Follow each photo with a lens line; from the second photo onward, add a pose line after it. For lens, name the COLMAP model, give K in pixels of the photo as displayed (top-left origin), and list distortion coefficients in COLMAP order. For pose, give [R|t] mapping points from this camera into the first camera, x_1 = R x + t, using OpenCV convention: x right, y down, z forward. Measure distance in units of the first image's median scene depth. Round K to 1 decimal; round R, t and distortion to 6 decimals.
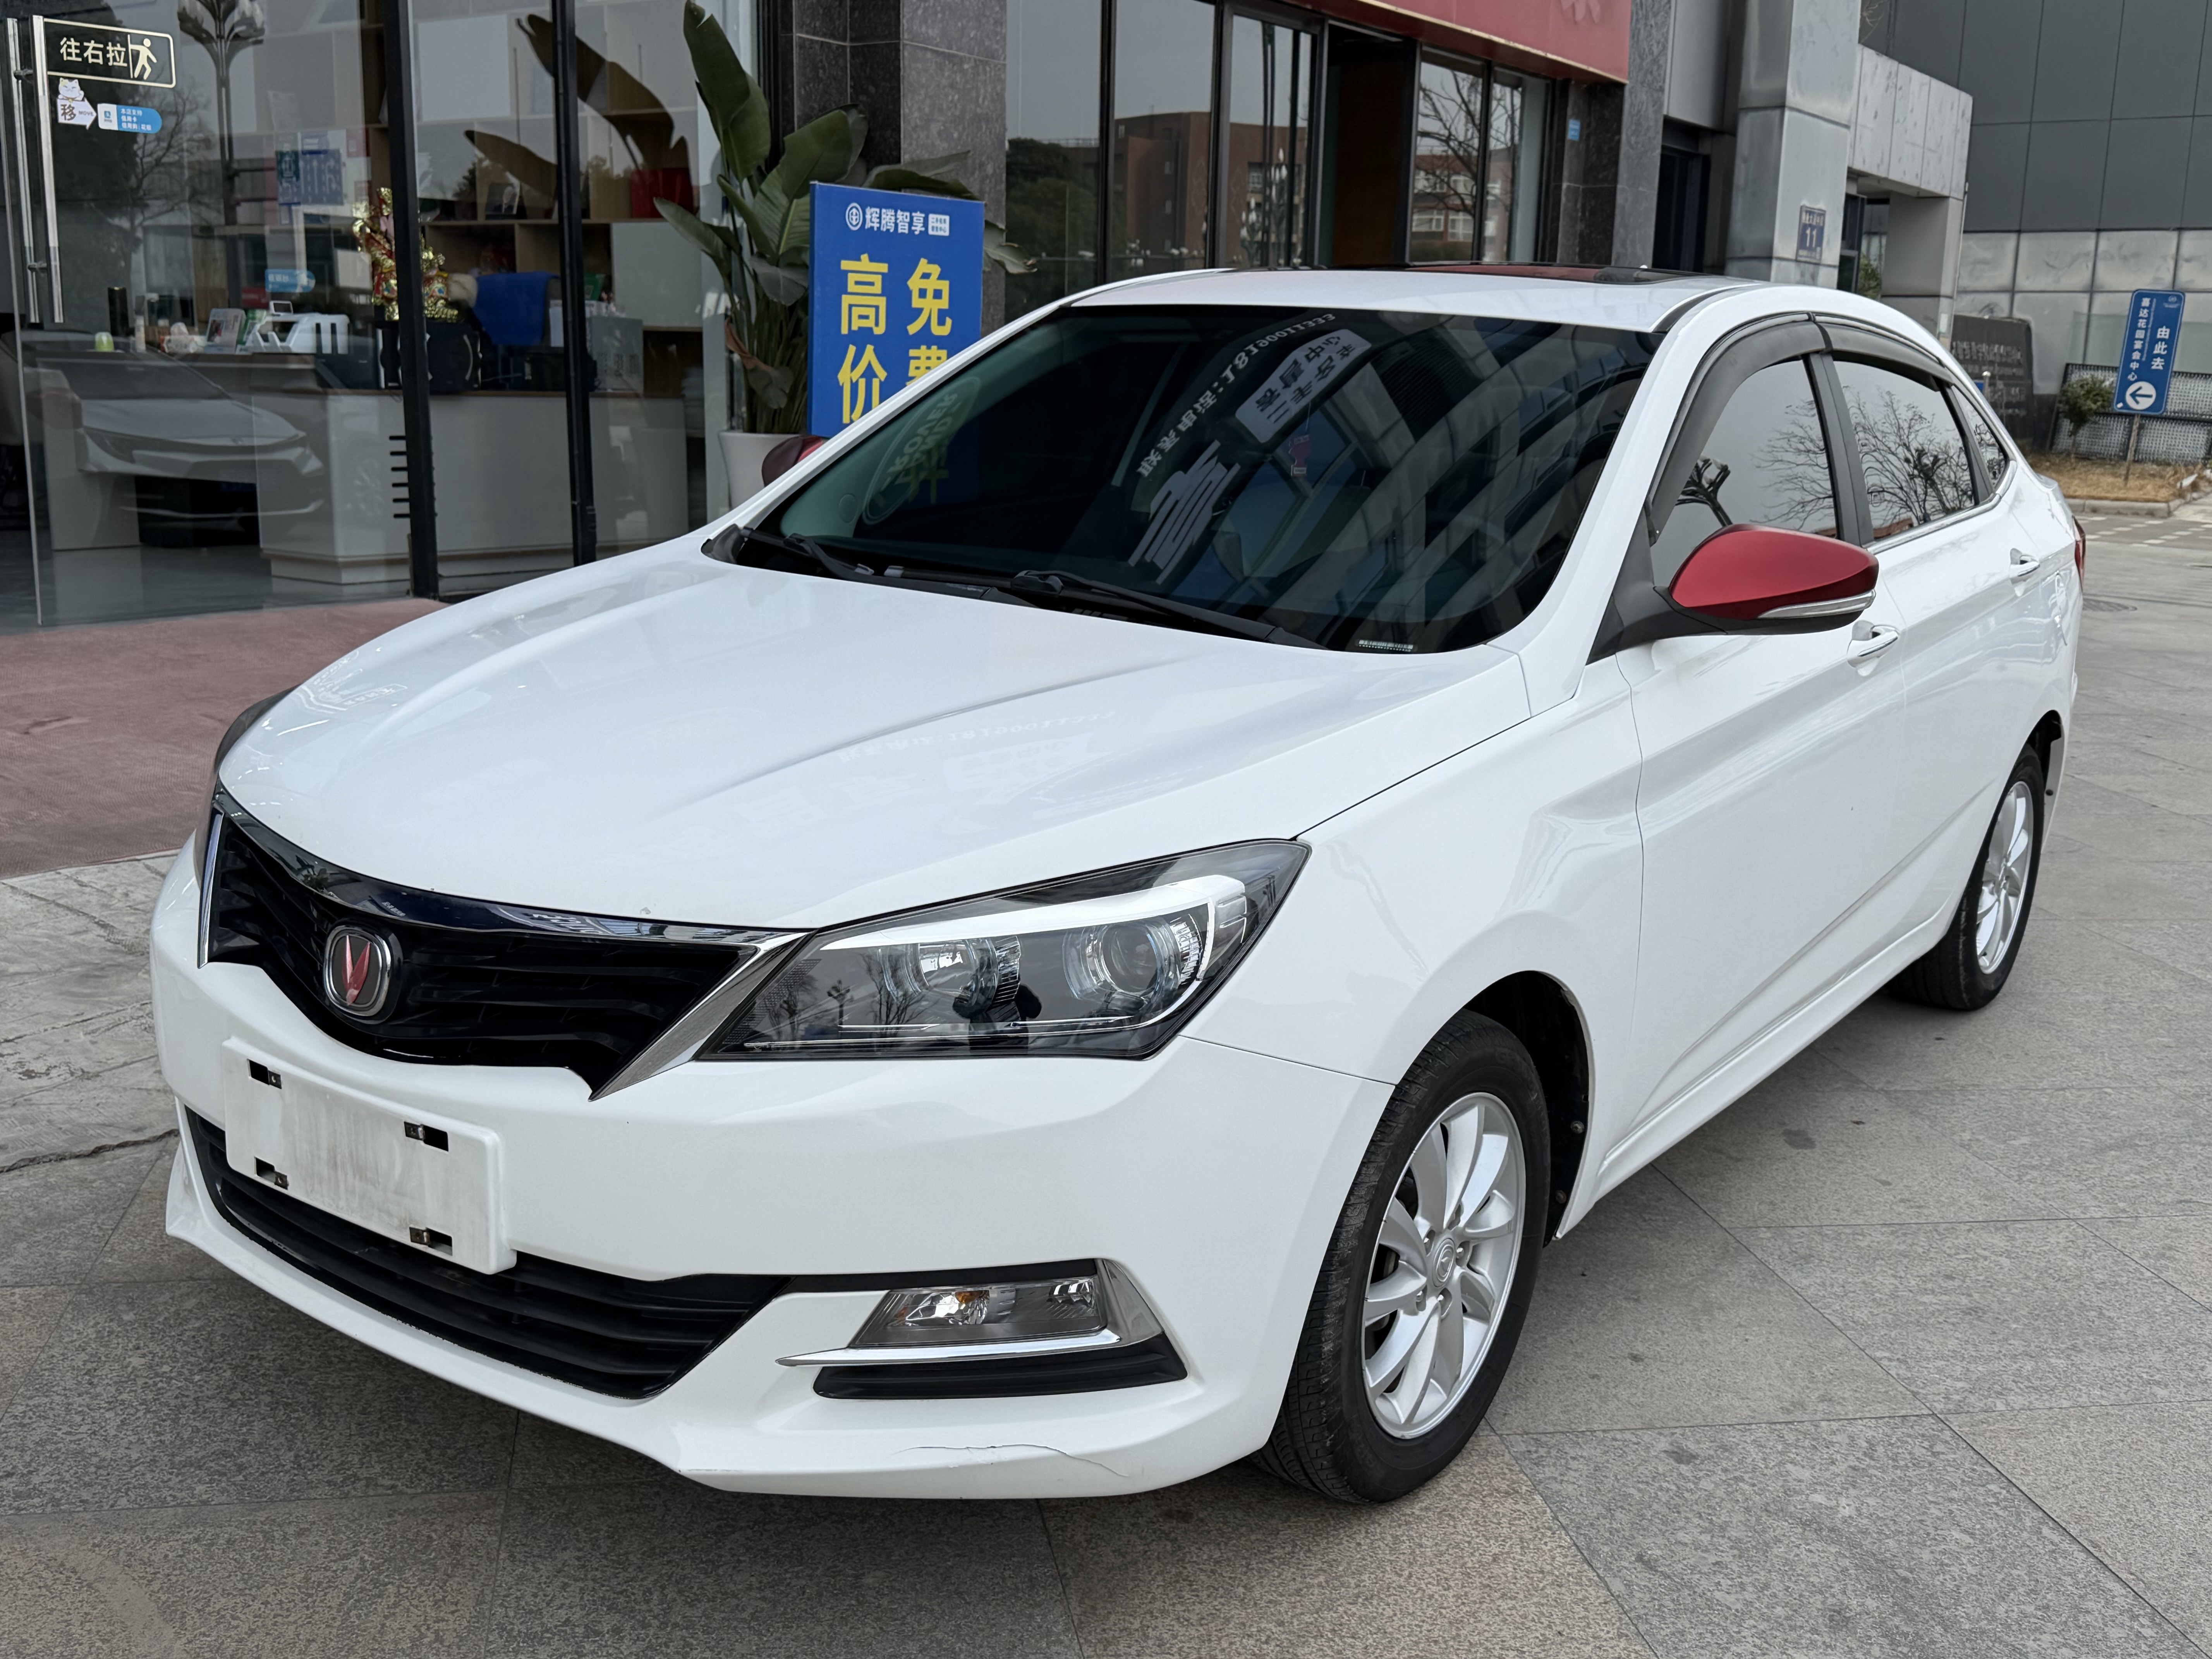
lens RADIAL K [[2172.1, 0, 1104.7], [0, 2172.1, 838.5], [0, 0, 1]] dist [0.145558, -0.267513]
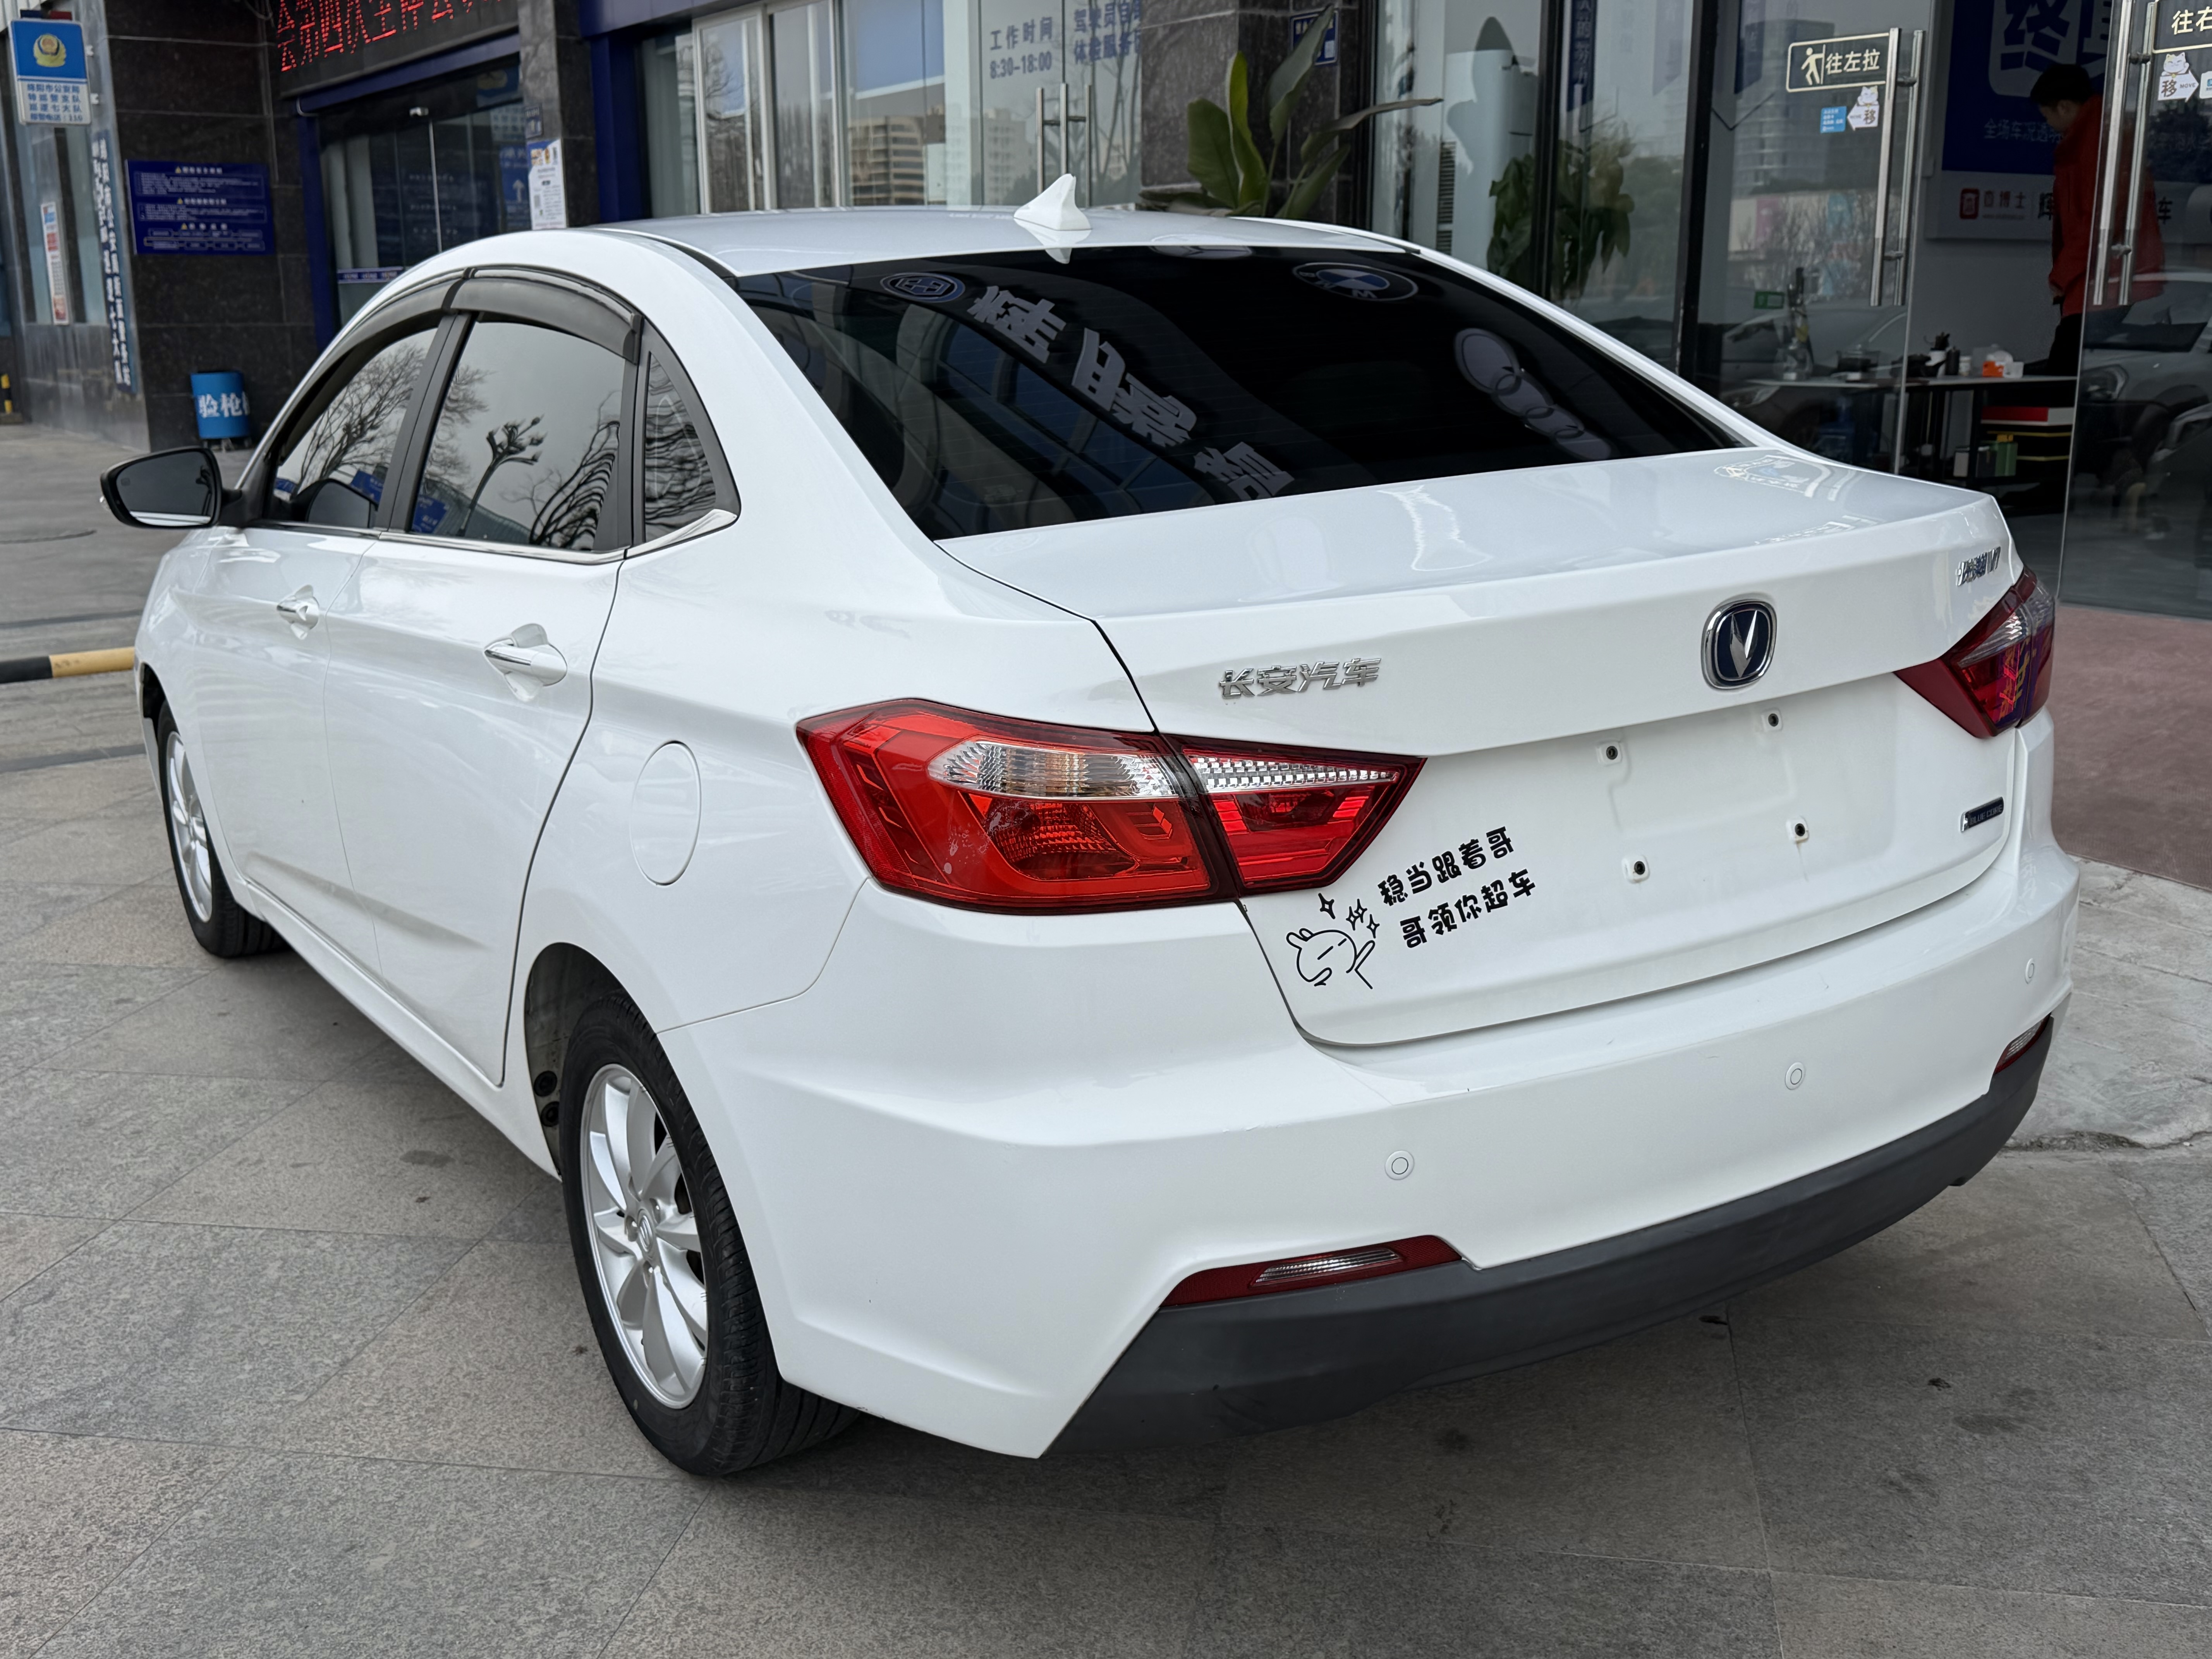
lens RADIAL K [[2172.1, 0, 1104.7], [0, 2172.1, 838.5], [0, 0, 1]] dist [0.145558, -0.267513]
pose [[-0.379617, 0.190811, -0.905252, 1.197011], [-0.193389, 0.940515, 0.279341, -0.358847], [0.904705, 0.281108, -0.320135, 1.775828]]
